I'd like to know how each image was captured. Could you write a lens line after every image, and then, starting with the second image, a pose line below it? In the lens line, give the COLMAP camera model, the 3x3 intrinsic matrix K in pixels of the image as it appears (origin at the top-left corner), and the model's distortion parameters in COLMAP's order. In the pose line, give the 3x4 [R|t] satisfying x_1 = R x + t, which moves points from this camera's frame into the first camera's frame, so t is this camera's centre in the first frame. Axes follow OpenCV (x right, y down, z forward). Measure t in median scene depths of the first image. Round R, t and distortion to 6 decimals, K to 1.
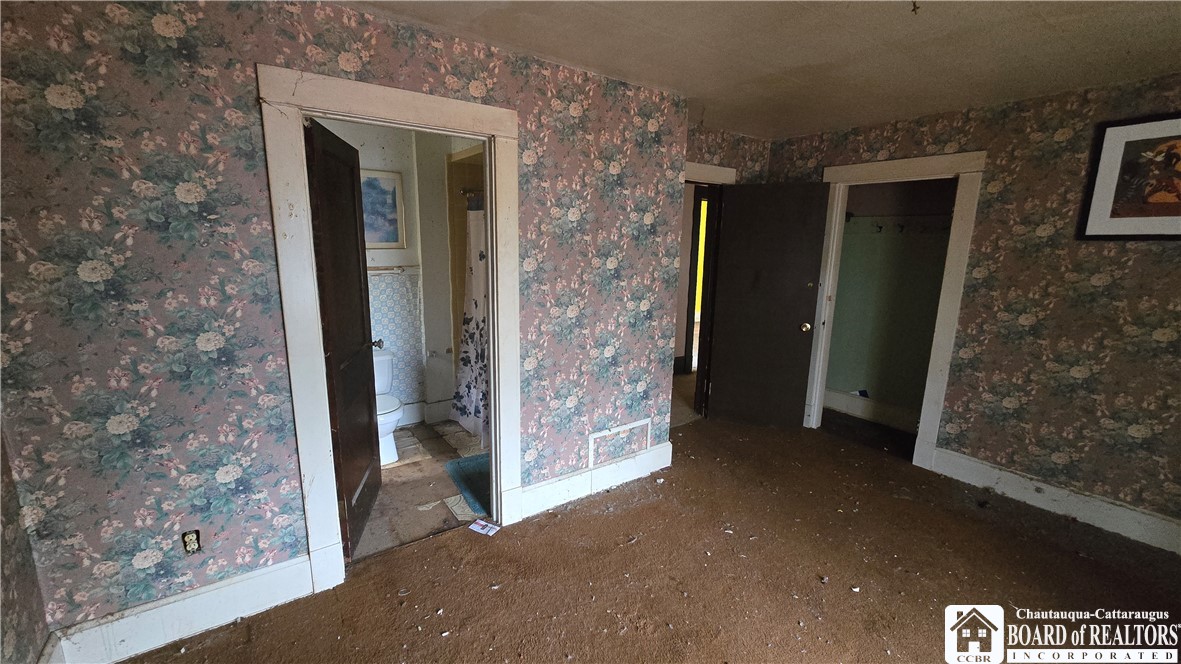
lens RADIAL K [[474.6, 0, 590.5], [0, 474.6, 330.3], [0, 0, 1]] dist [-0.000317, 0.000181]
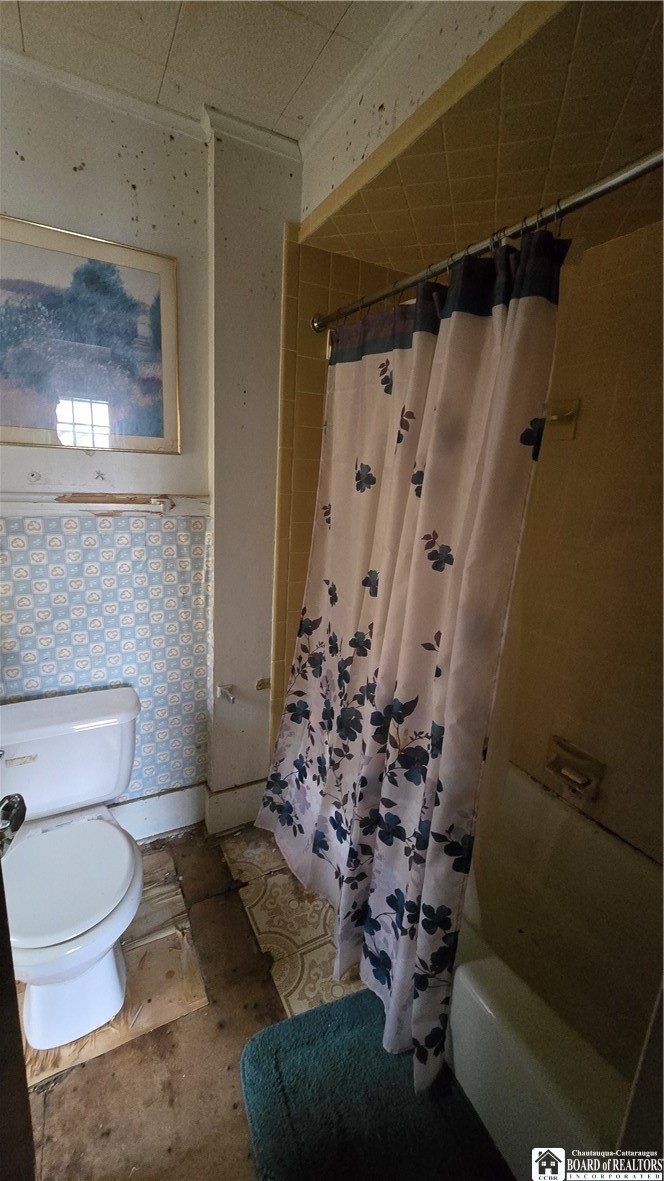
lens RADIAL K [[474.6, 0, 329.5], [0, 474.6, 588.0], [0, 0, 1]] dist [-0.000317, 0.000181]
pose [[0.989578, 0.070892, -0.125339, -0.188014], [-0.065461, 0.996751, 0.046939, -0.078431], [0.128259, -0.038245, 0.991003, 0.569550]]
